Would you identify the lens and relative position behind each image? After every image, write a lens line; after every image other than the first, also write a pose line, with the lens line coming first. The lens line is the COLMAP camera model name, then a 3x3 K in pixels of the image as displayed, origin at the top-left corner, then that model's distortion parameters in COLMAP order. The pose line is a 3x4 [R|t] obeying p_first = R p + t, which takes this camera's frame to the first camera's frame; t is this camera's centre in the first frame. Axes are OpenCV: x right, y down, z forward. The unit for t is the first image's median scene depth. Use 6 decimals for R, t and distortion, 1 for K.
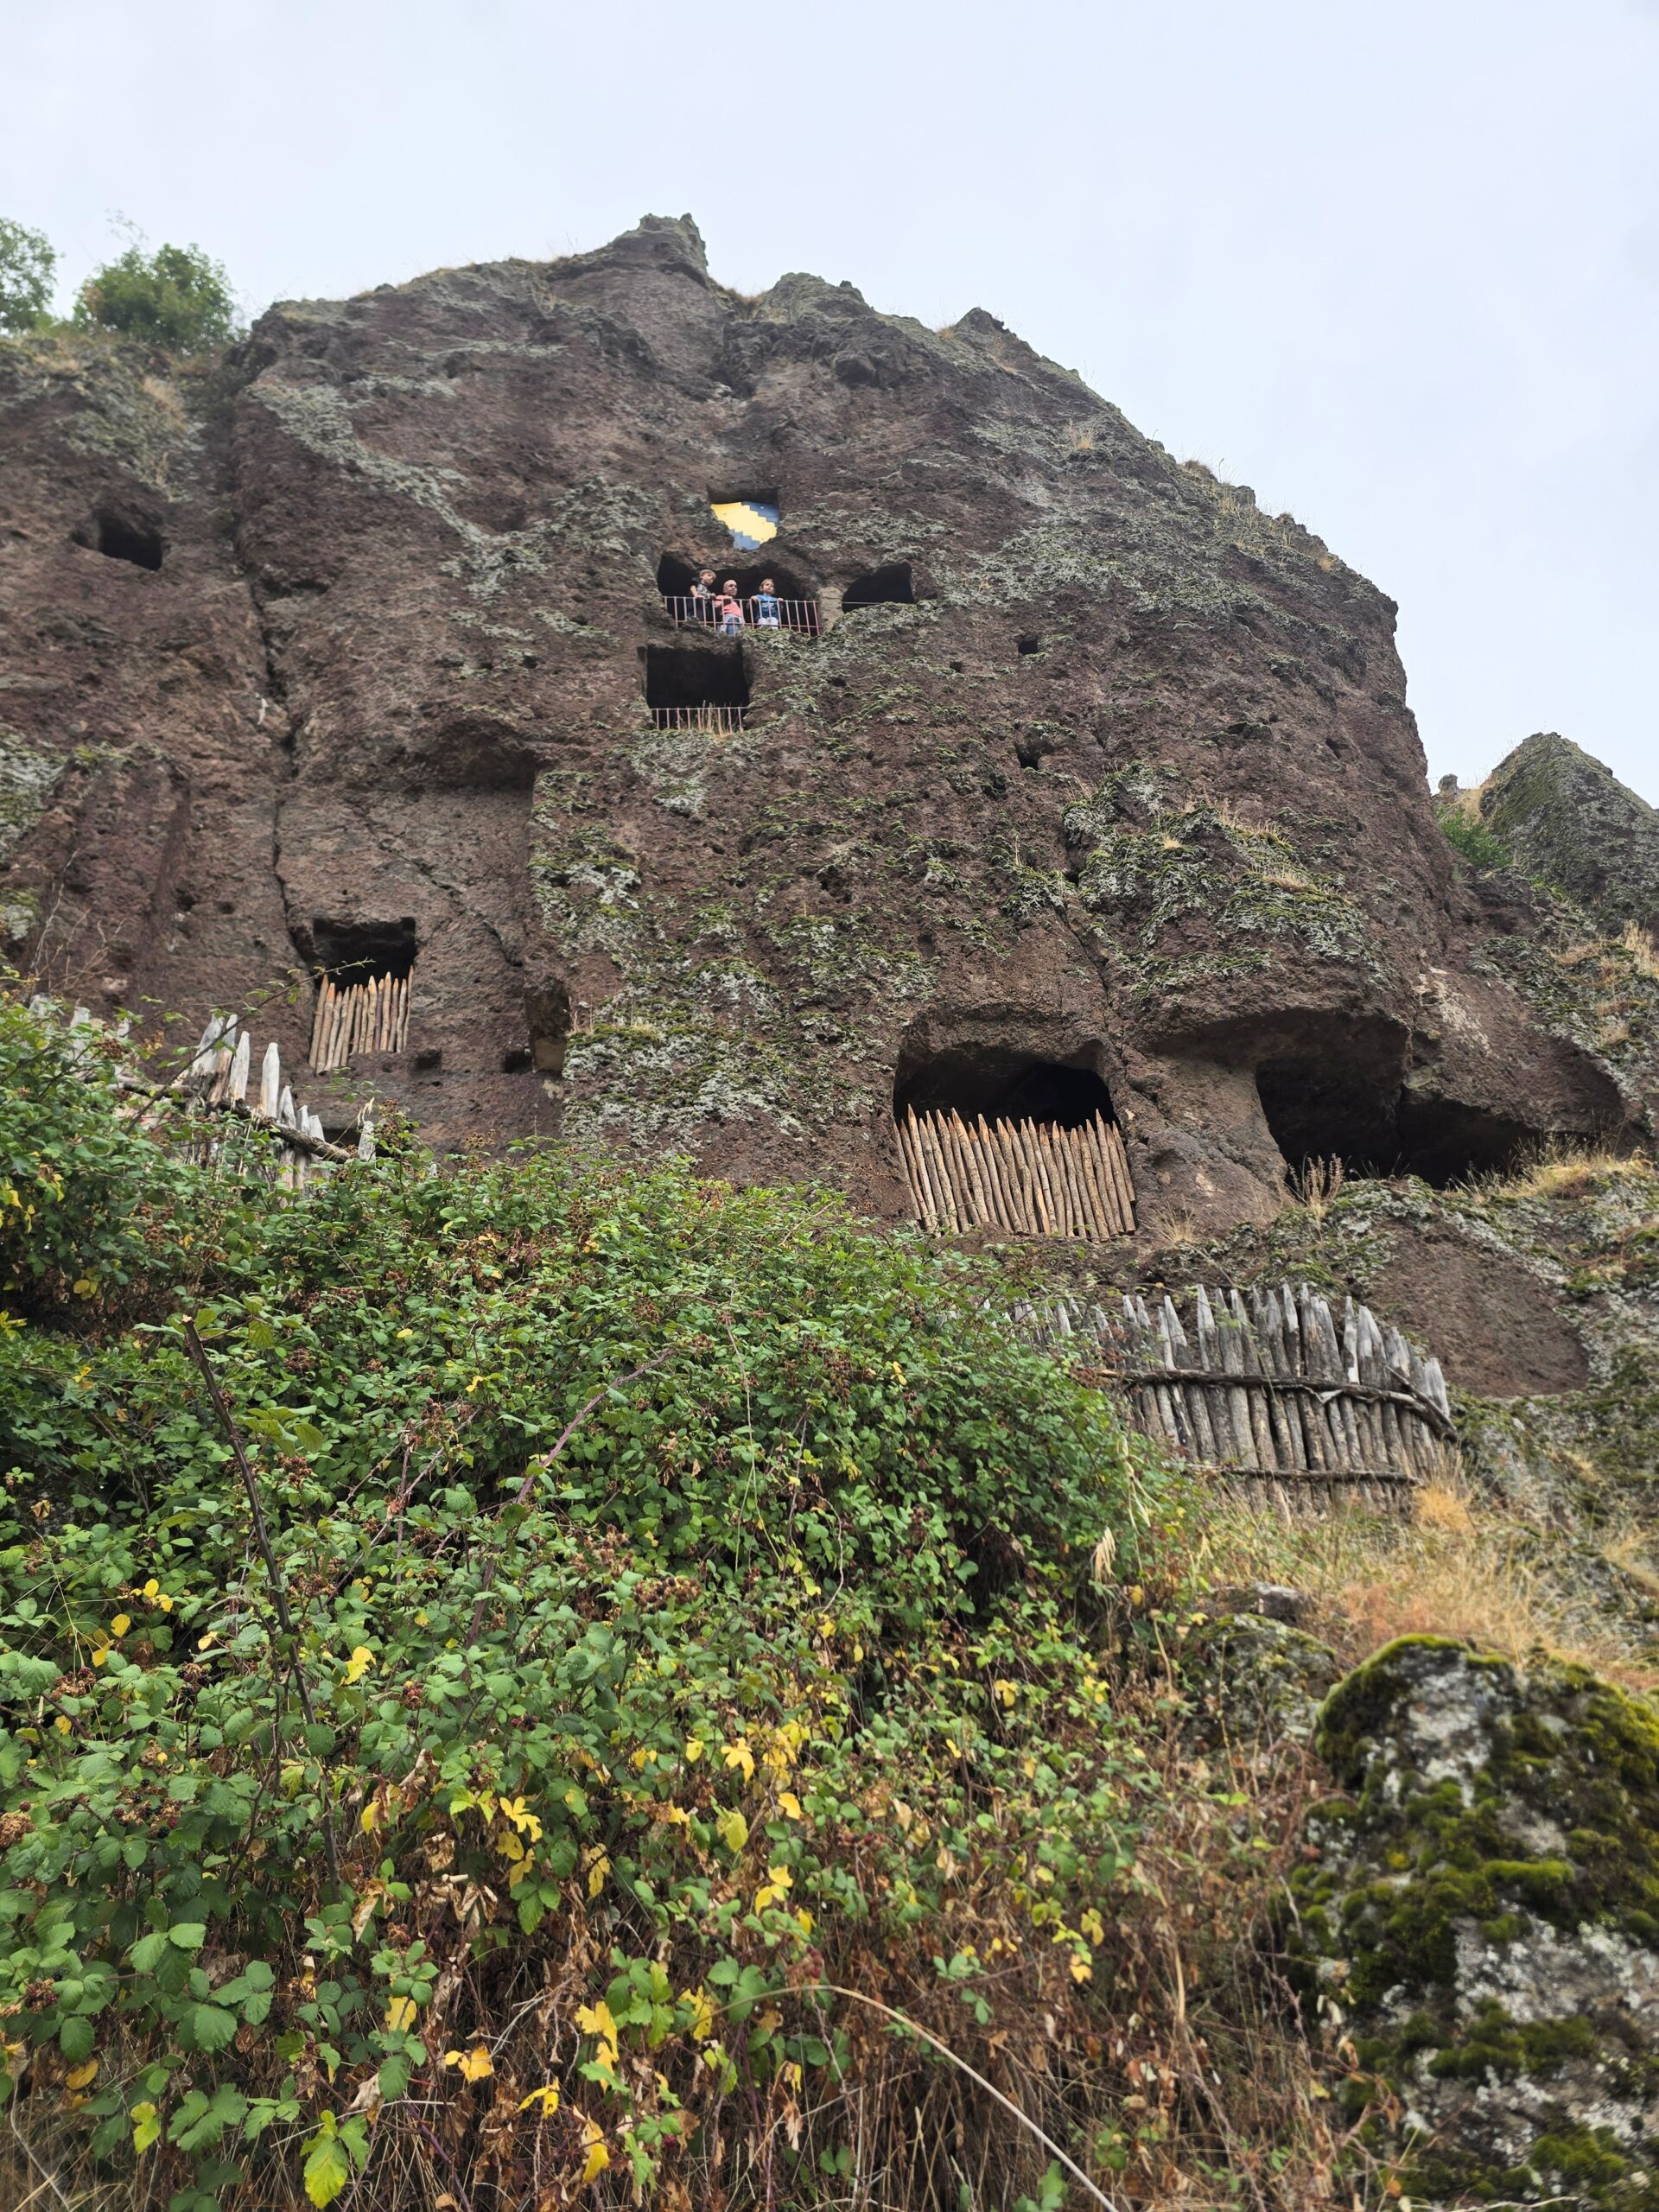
lens RADIAL K [[1543.8, 0, 805.9], [0, 1543.8, 1102.6], [0, 0, 1]] dist [0.079257, -0.083866]
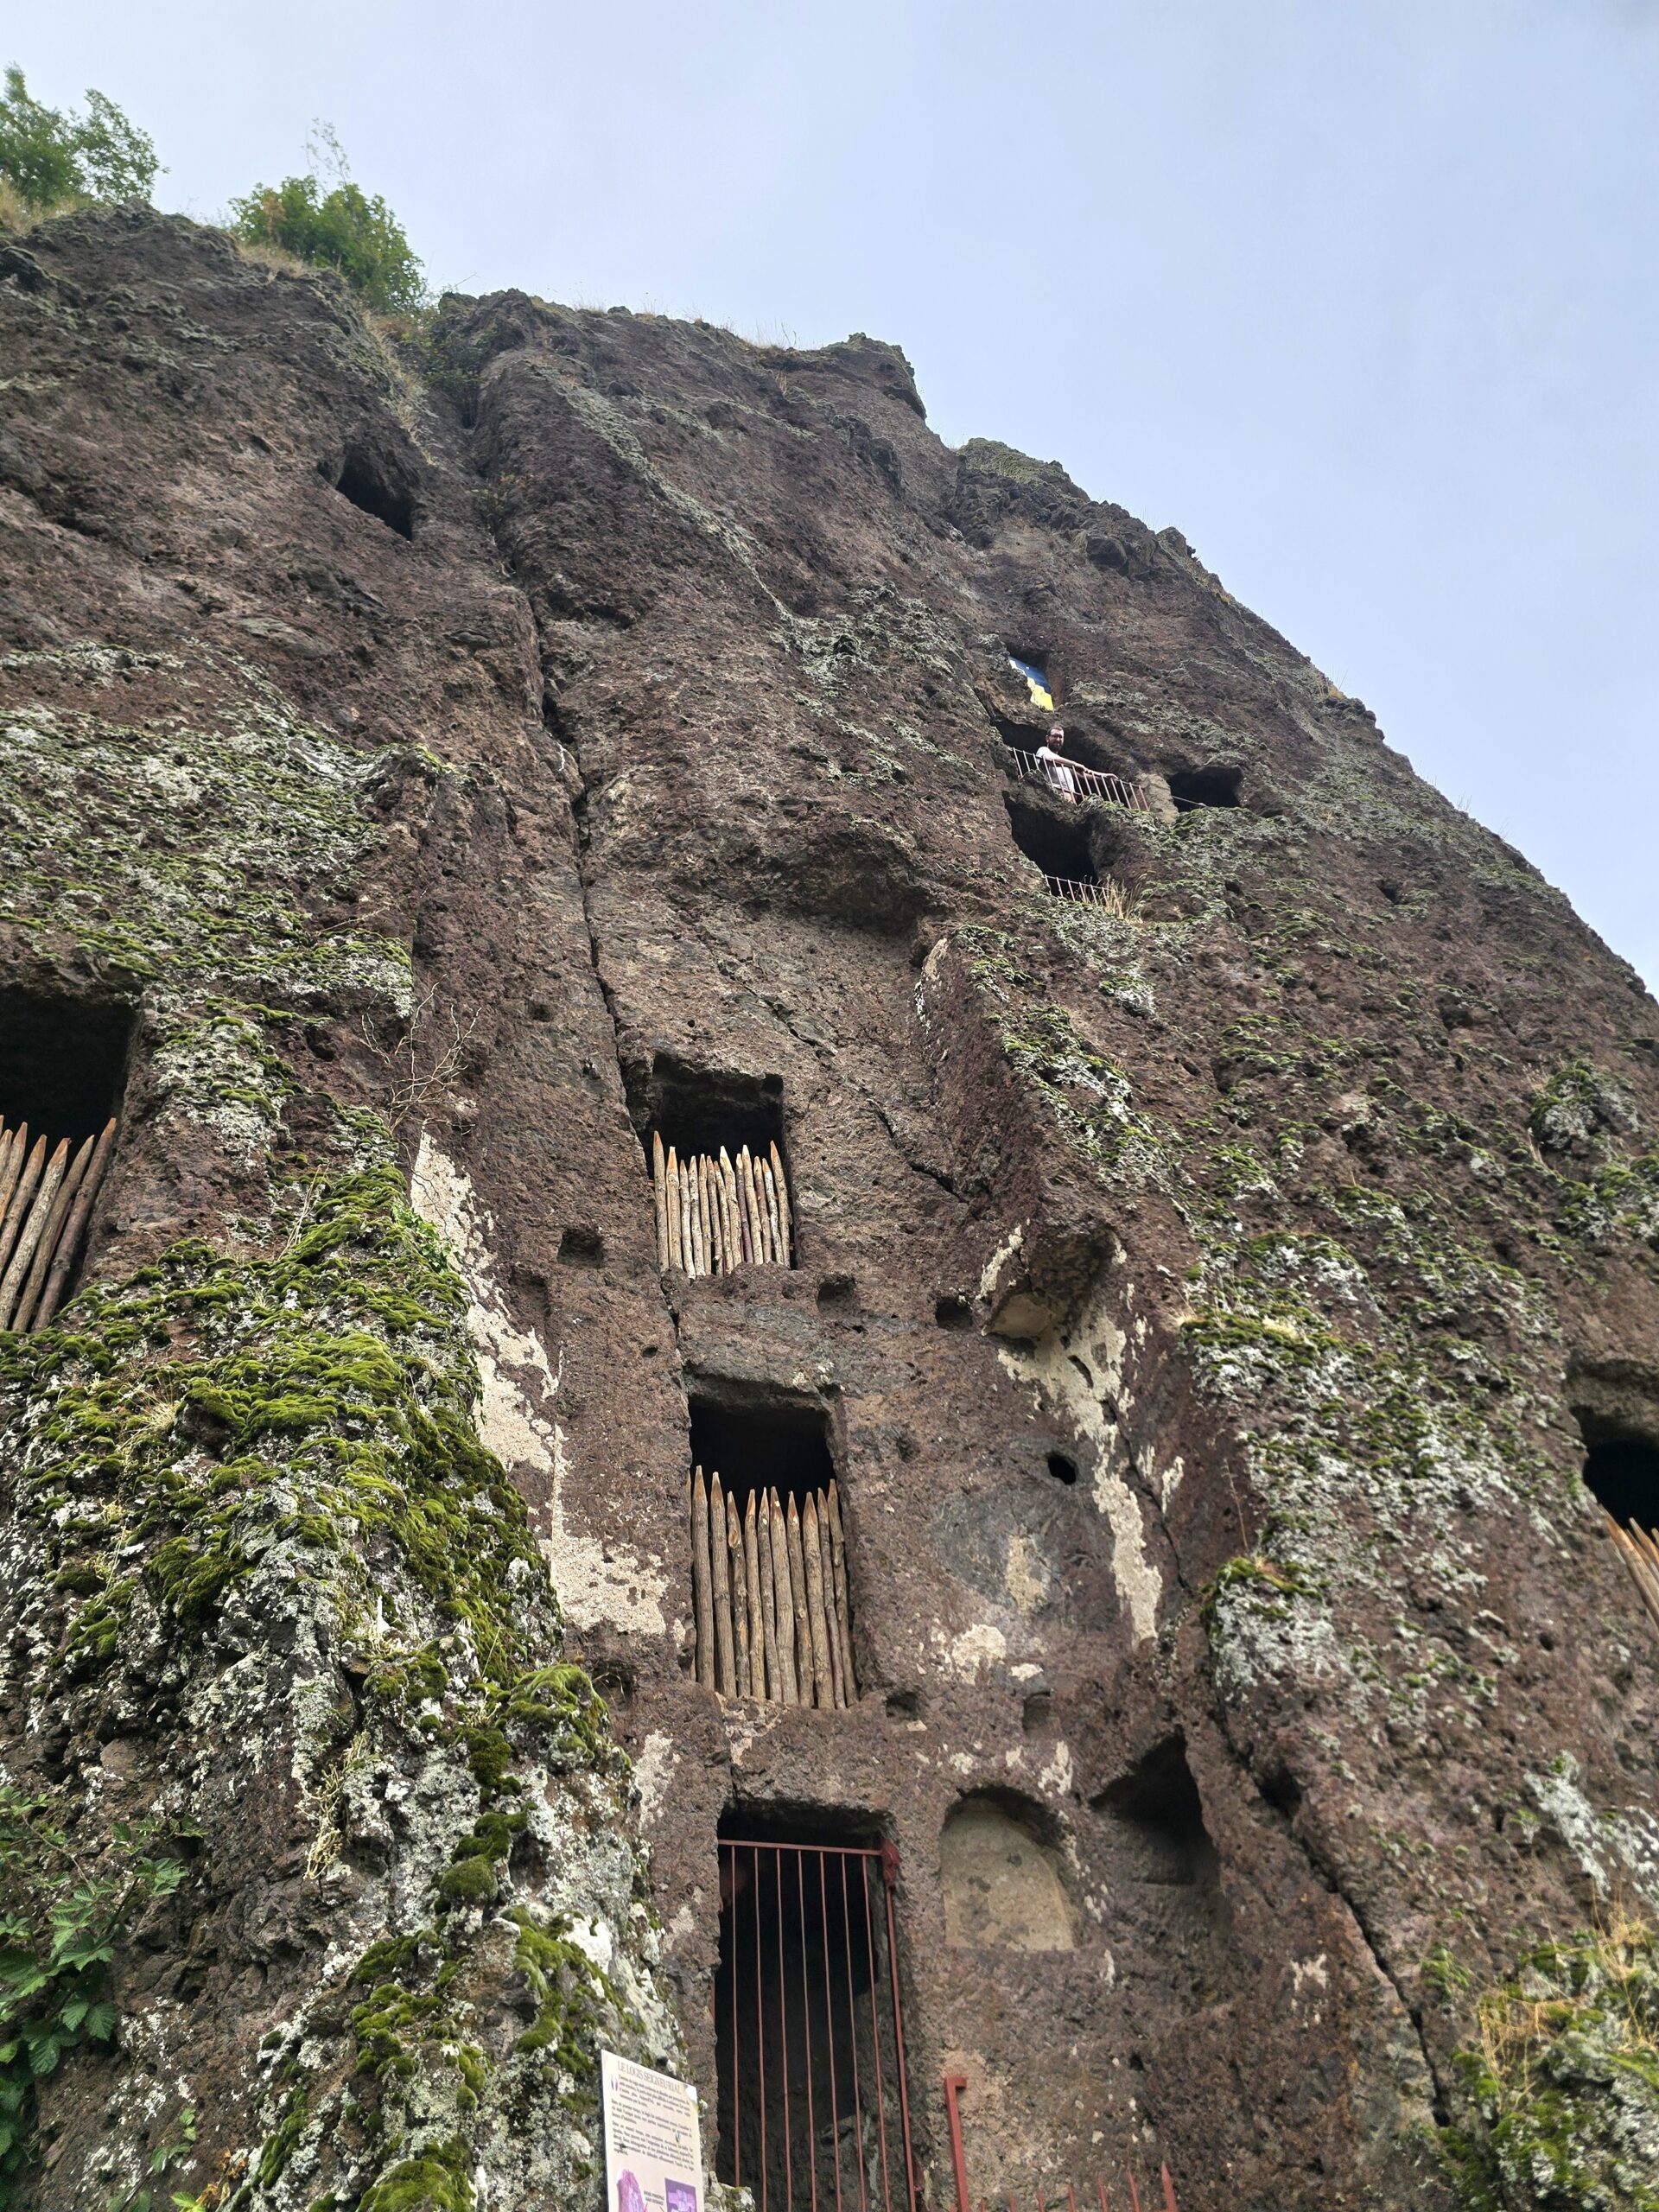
lens RADIAL K [[1543.8, 0, 852.2], [0, 1543.8, 1108.6], [0, 0, 1]] dist [0.079257, -0.083866]
pose [[0.959350, 0.197806, 0.201296, -0.340963], [-0.173900, 0.976094, -0.130384, -0.015549], [-0.222274, 0.090078, 0.970814, 0.278115]]
